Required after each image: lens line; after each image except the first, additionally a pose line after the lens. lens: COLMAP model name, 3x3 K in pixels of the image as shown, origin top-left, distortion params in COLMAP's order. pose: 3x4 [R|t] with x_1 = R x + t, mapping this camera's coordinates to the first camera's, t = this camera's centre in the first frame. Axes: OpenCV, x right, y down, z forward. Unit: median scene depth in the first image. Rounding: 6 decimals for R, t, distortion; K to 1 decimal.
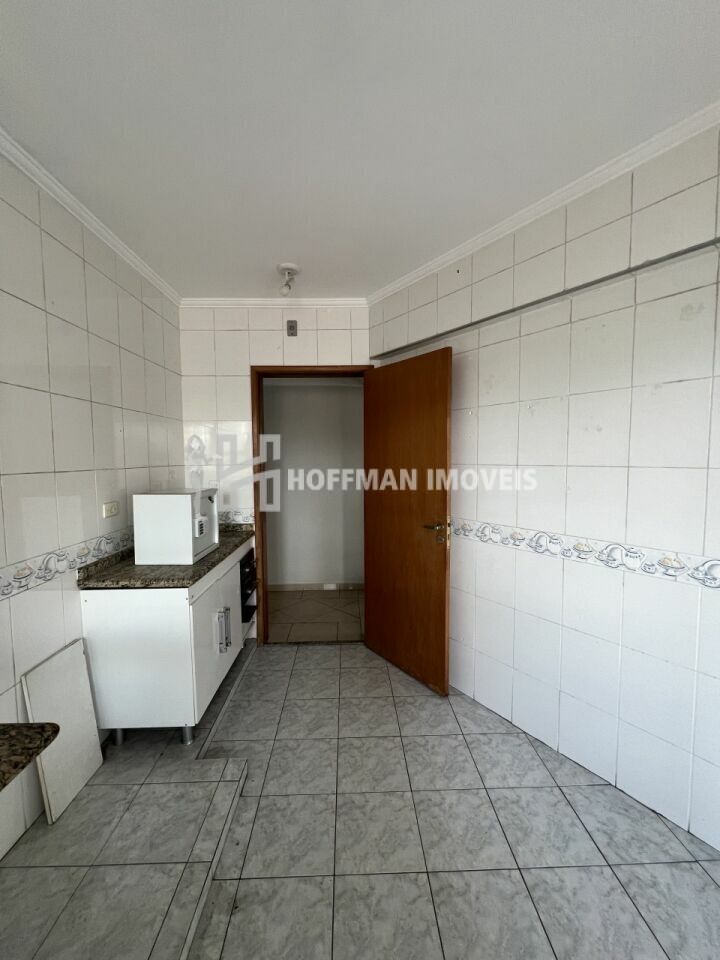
lens RADIAL K [[383.3, 0, 358.1], [0, 383.3, 480.8], [0, 0, 1]] dist [-0.001350, 0.000425]
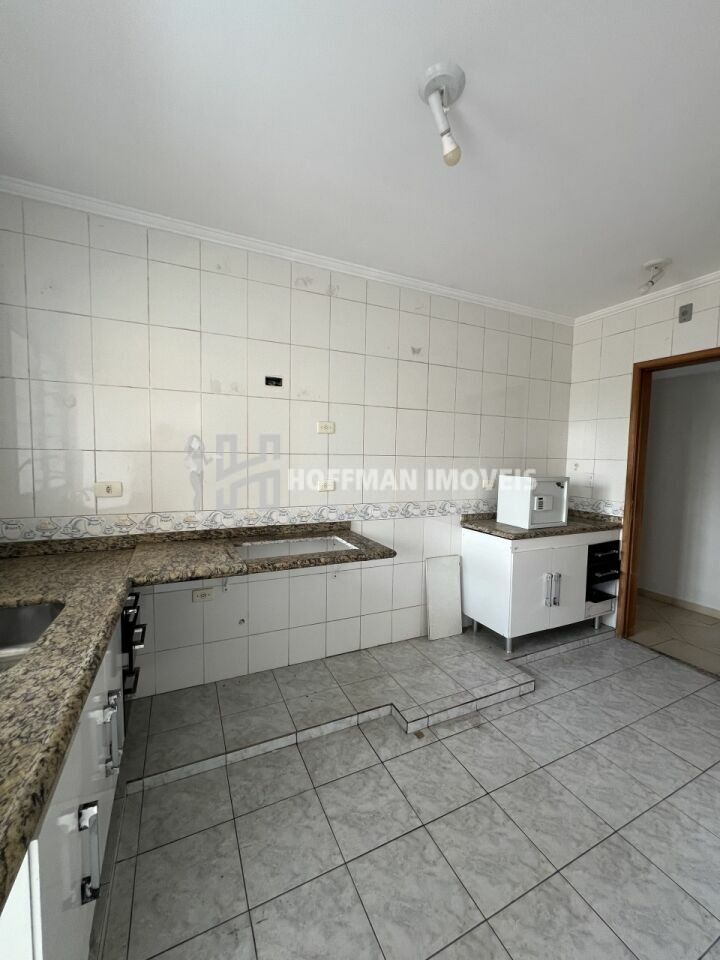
lens RADIAL K [[383.3, 0, 358.1], [0, 383.3, 480.8], [0, 0, 1]] dist [-0.001350, 0.000425]
pose [[0.401936, 0.076087, -0.912501, 0.583417], [-0.078791, 0.995719, 0.048321, 0.032333], [0.912272, 0.052475, 0.406210, -0.111616]]
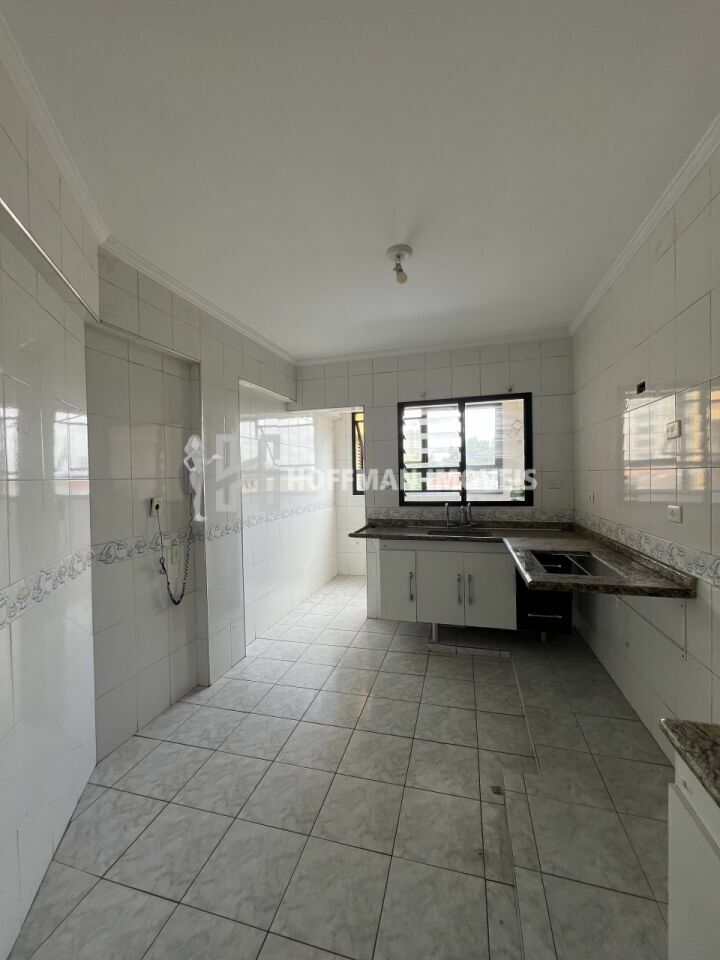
lens RADIAL K [[383.3, 0, 358.1], [0, 383.3, 480.8], [0, 0, 1]] dist [-0.001350, 0.000425]
pose [[-0.955174, 0.022059, 0.295220, -0.223410], [0.045366, 0.996348, 0.072333, -0.057225], [-0.292547, 0.082484, -0.952687, 1.413628]]
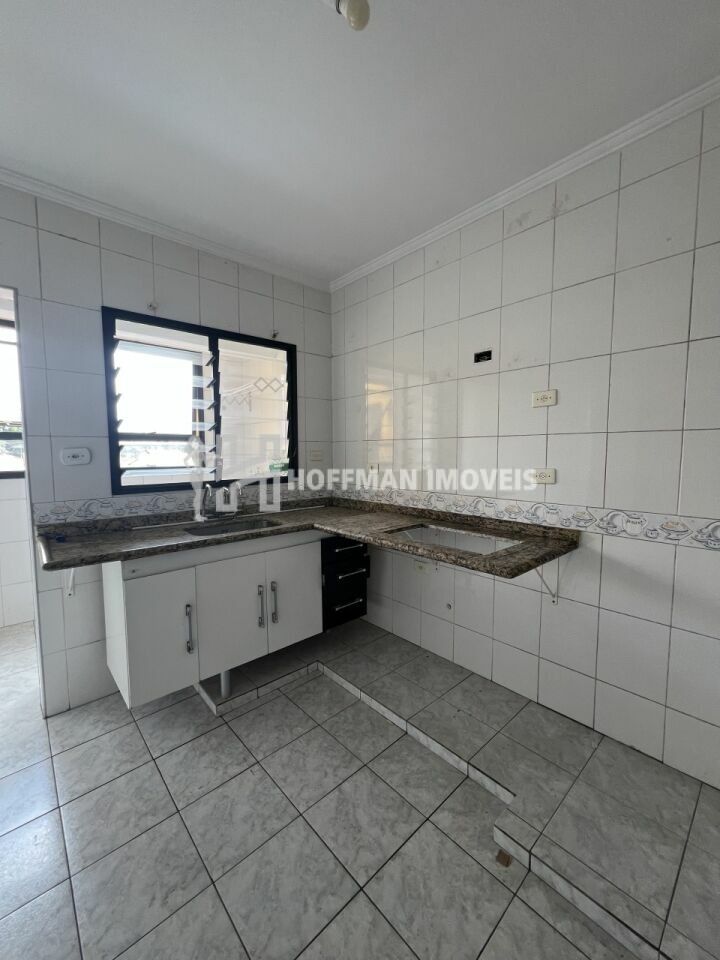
lens RADIAL K [[383.3, 0, 358.1], [0, 383.3, 480.8], [0, 0, 1]] dist [-0.001350, 0.000425]
pose [[-0.759077, 0.062343, -0.648009, 0.341370], [-0.030830, 0.990845, 0.131441, 0.017050], [0.650271, 0.119752, -0.750205, 0.765819]]
